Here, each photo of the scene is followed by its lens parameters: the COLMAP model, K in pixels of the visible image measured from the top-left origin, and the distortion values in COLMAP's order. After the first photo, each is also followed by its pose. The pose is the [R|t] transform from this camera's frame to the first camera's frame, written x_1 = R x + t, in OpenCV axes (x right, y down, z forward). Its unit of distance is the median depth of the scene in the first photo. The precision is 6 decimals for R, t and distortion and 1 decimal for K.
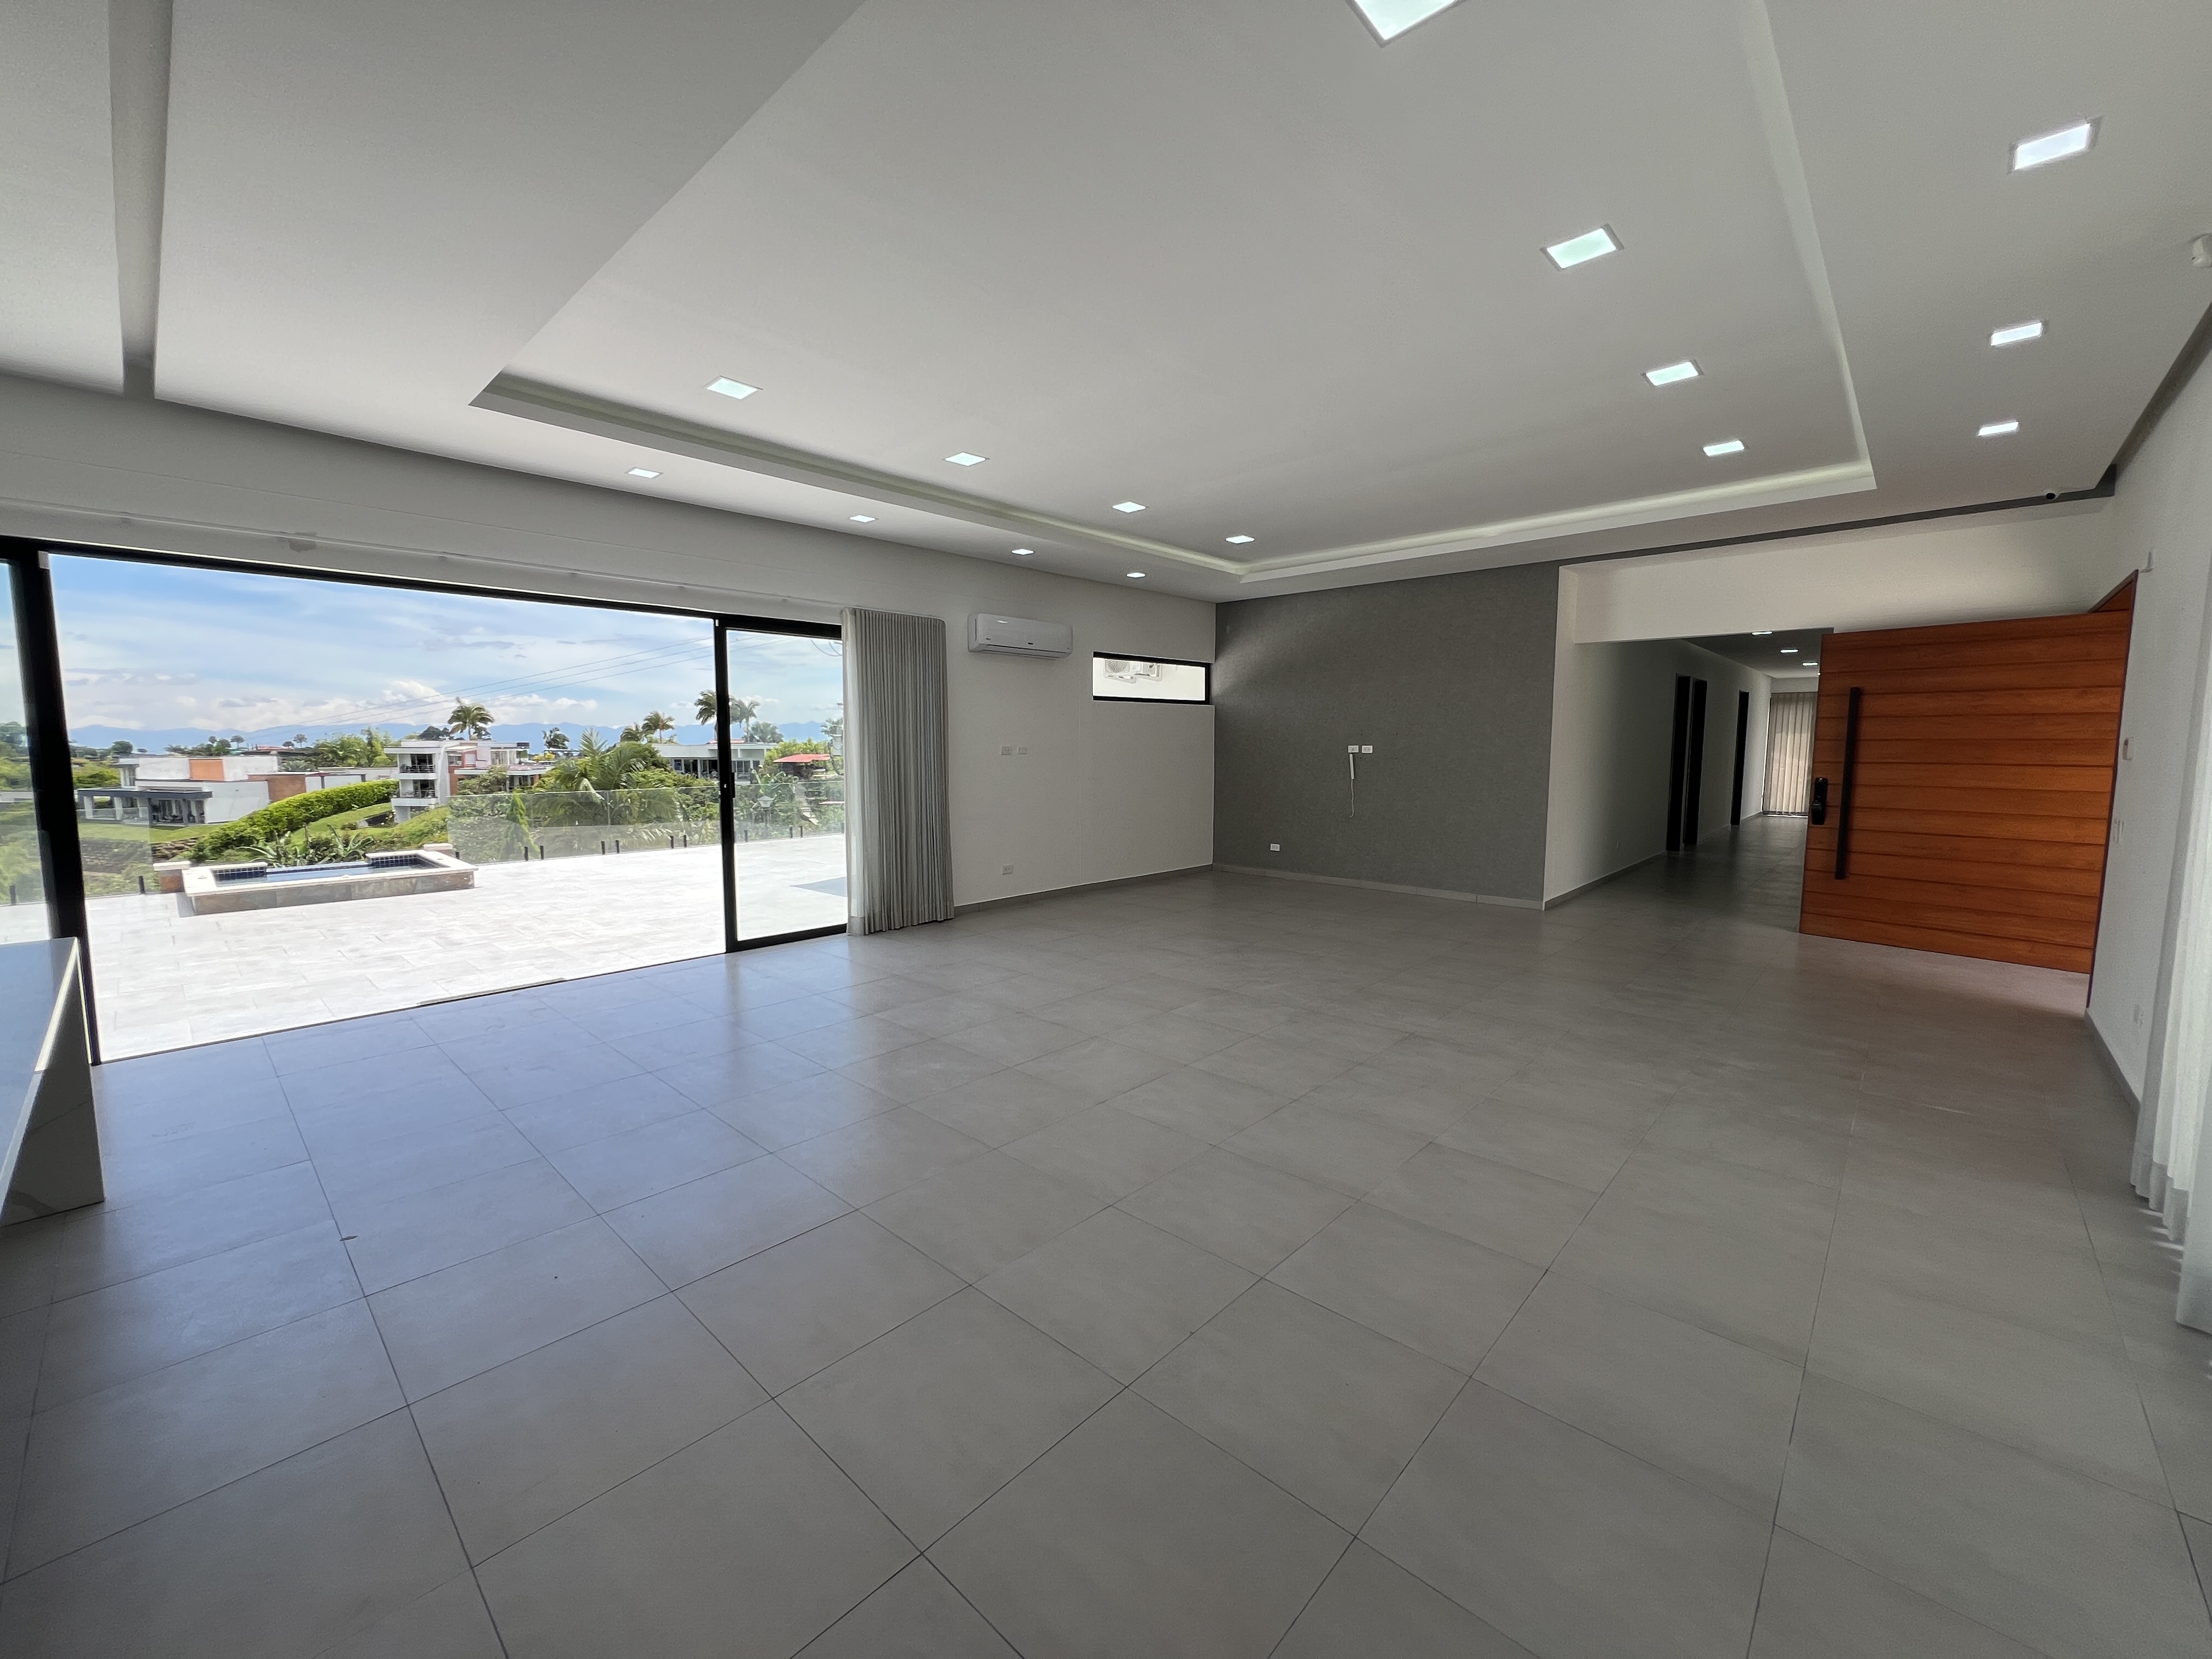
lens RADIAL K [[884.8, 0, 1103.9], [0, 884.8, 825.8], [0, 0, 1]] dist [-0.004022, 0.000153]
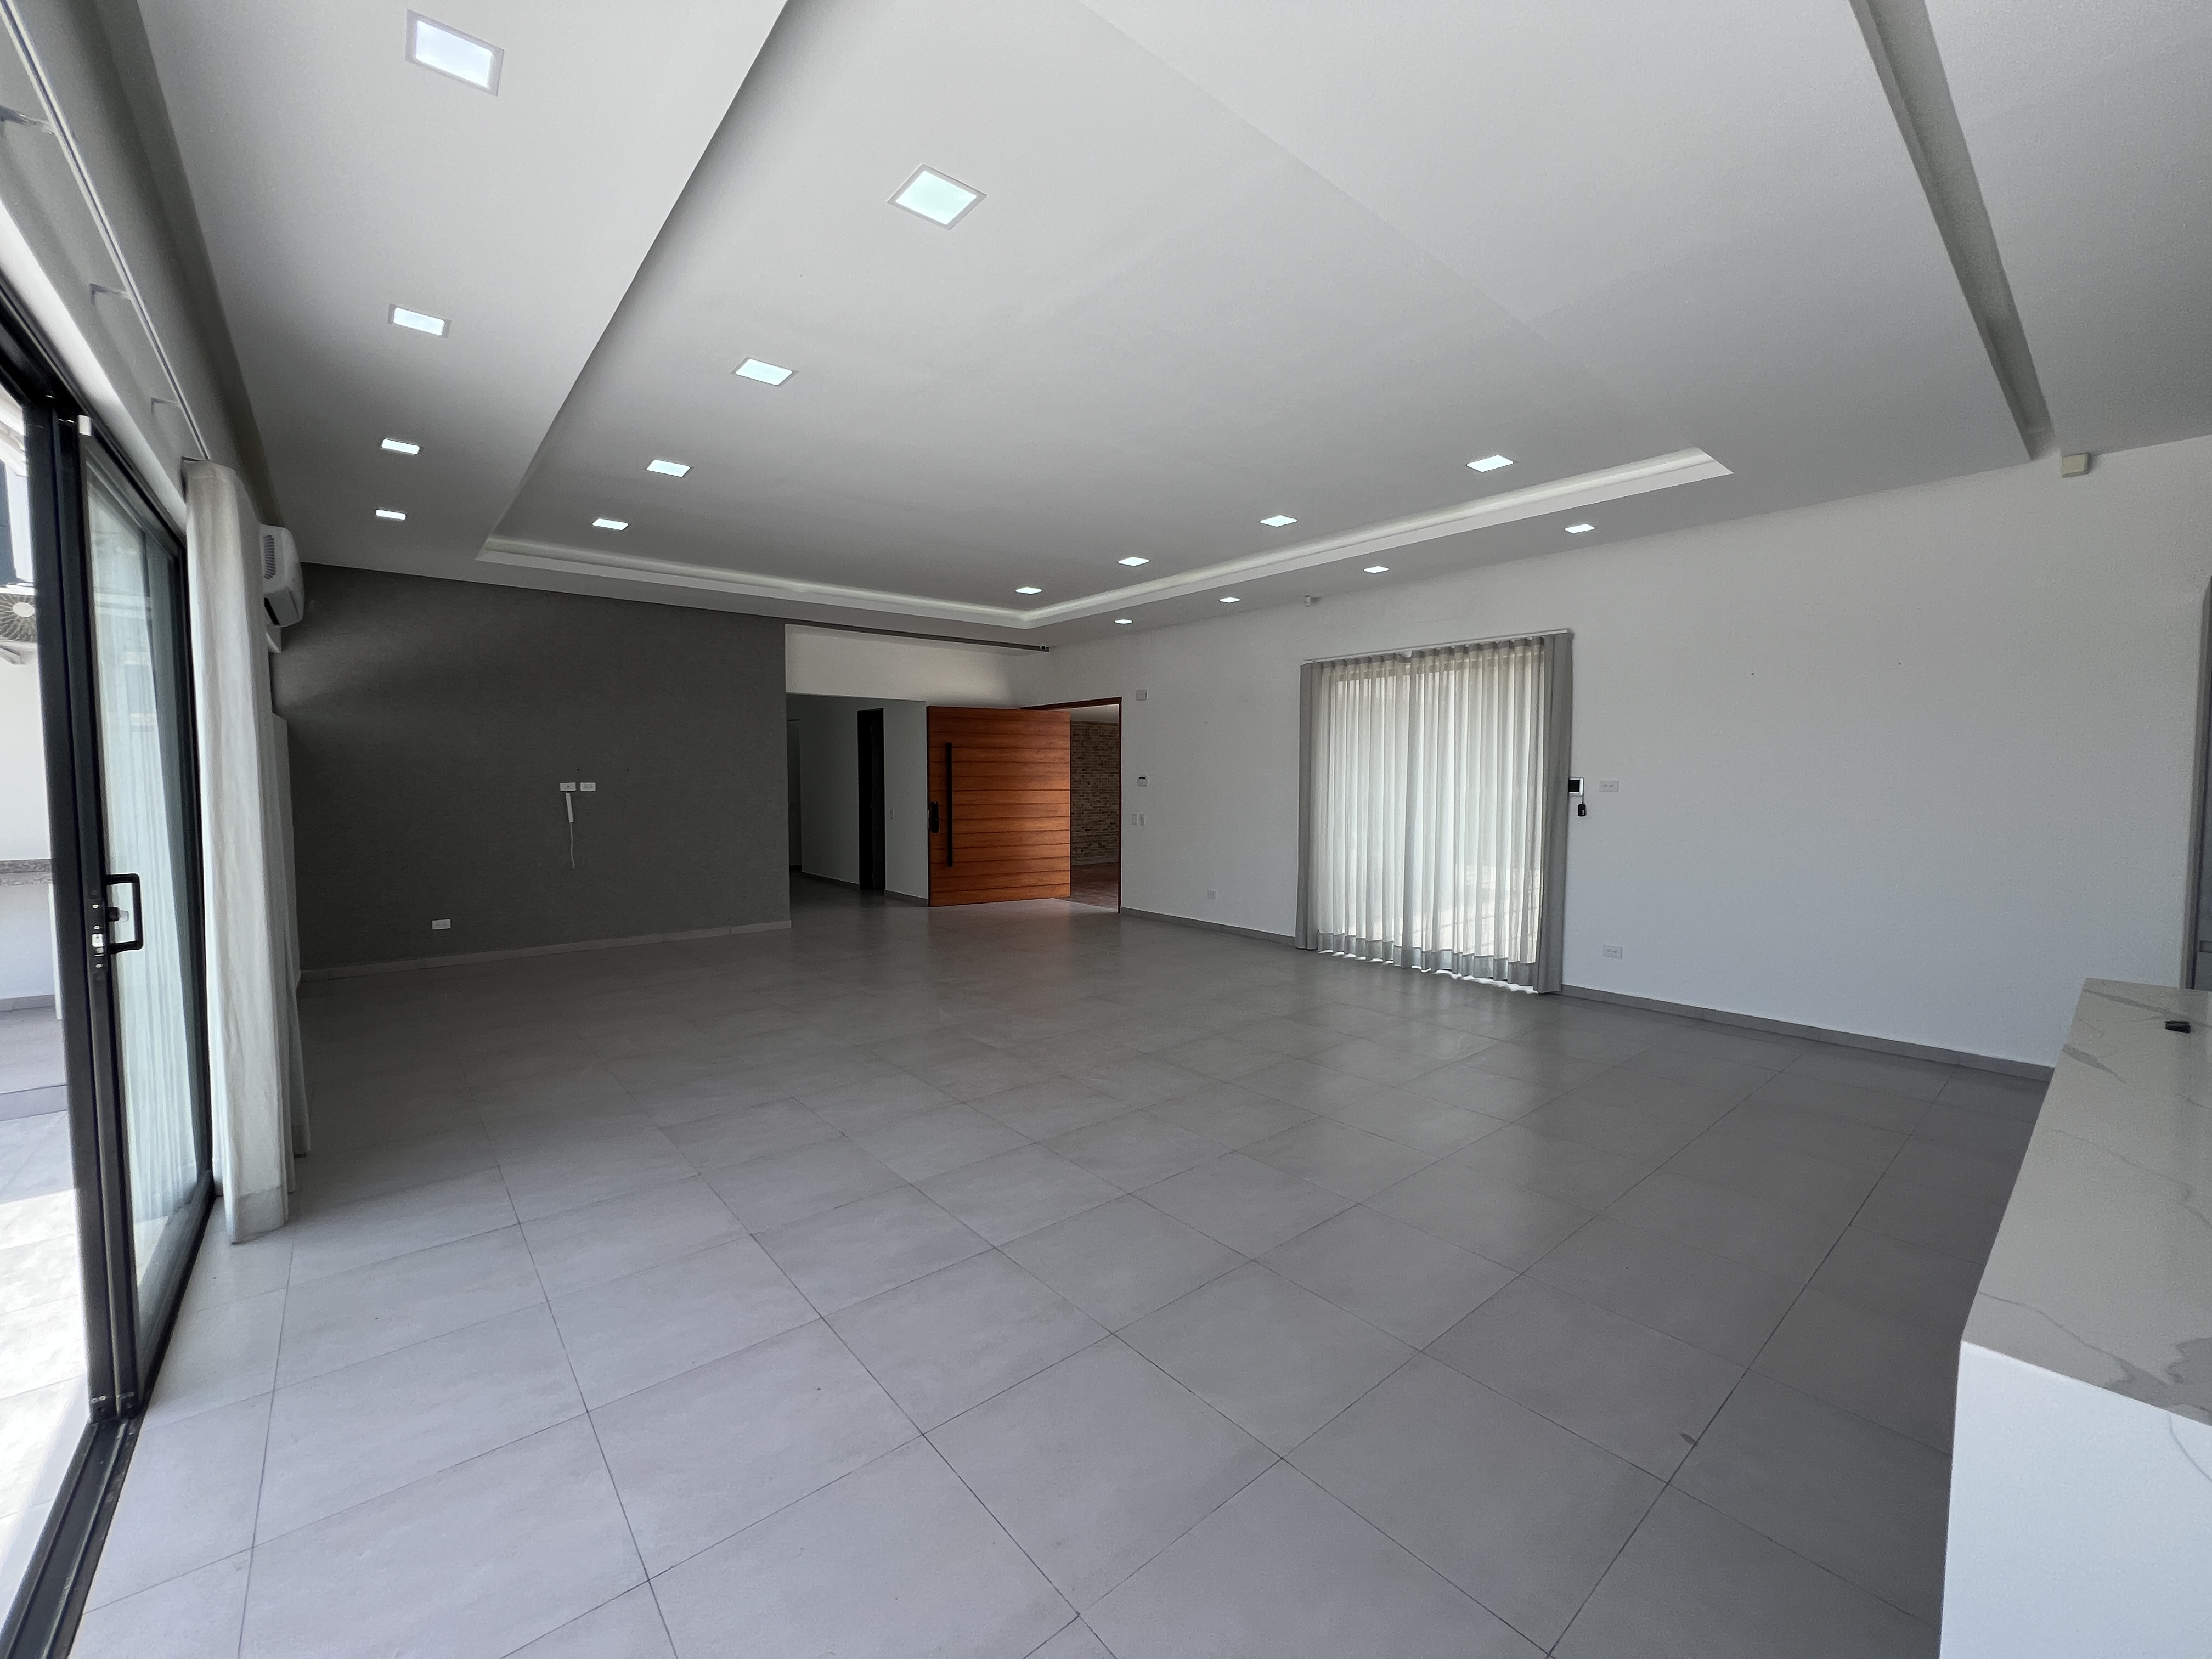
lens RADIAL K [[884.8, 0, 1102.7], [0, 884.8, 829.2], [0, 0, 1]] dist [-0.004022, 0.000153]
pose [[0.122360, -0.060218, 0.990657, -0.655579], [0.092778, 0.994481, 0.048991, -0.055594], [-0.988140, 0.085917, 0.127271, 0.541183]]
